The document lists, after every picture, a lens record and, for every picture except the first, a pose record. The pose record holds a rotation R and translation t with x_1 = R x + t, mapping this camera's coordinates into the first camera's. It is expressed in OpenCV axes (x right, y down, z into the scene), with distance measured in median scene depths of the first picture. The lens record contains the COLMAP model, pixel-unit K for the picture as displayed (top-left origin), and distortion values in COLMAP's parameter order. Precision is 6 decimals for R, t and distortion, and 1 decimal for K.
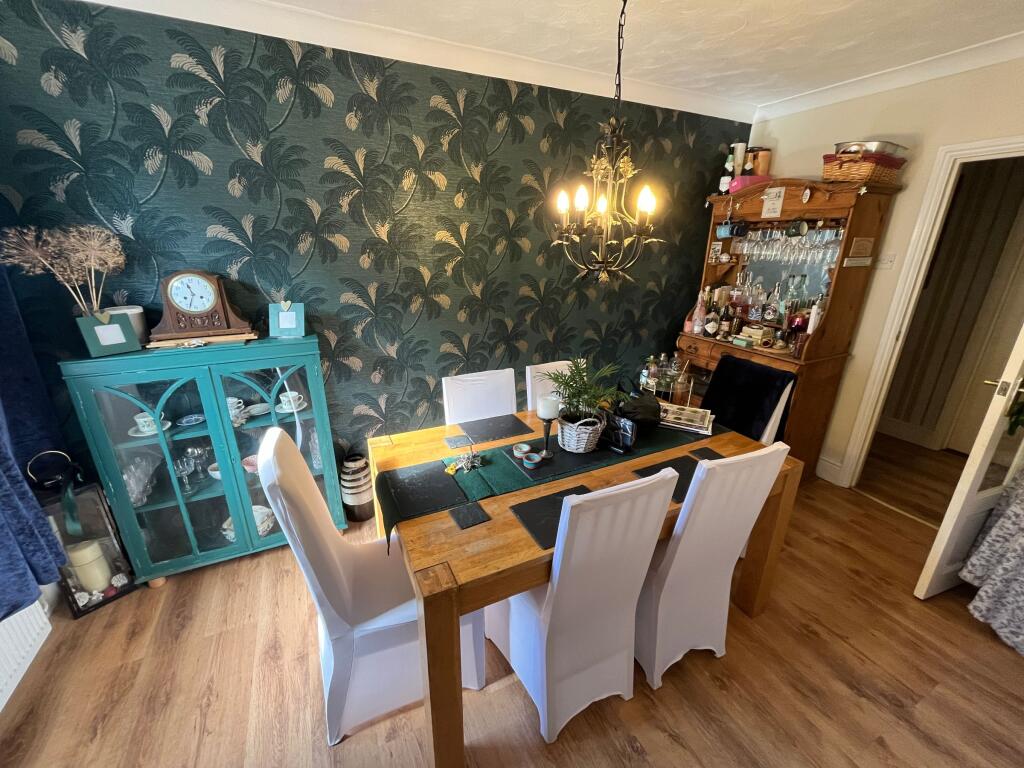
lens RADIAL K [[416.7, 0, 511.0], [0, 416.7, 382.7], [0, 0, 1]] dist [-0.002964, 0.000566]
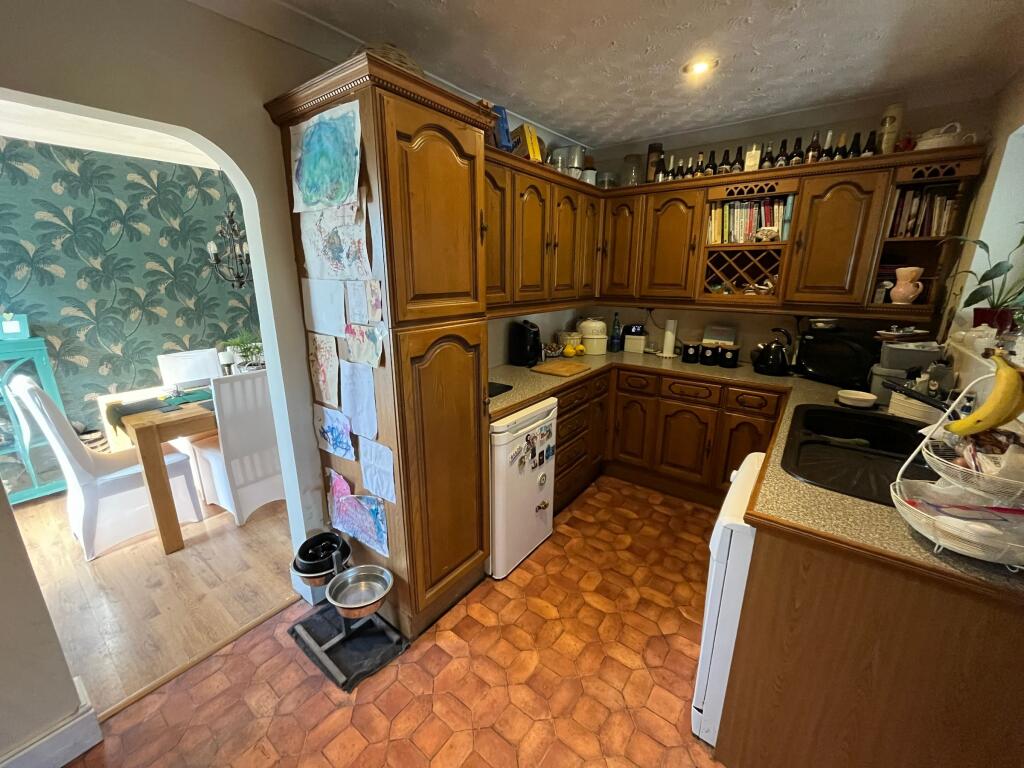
lens RADIAL K [[416.7, 0, 509.6], [0, 416.7, 384.6], [0, 0, 1]] dist [-0.002964, 0.000566]
pose [[0.895827, -0.126399, 0.426049, 0.290440], [0.154829, 0.987403, -0.032608, 0.300928], [-0.416561, 0.095176, 0.904112, -0.804474]]
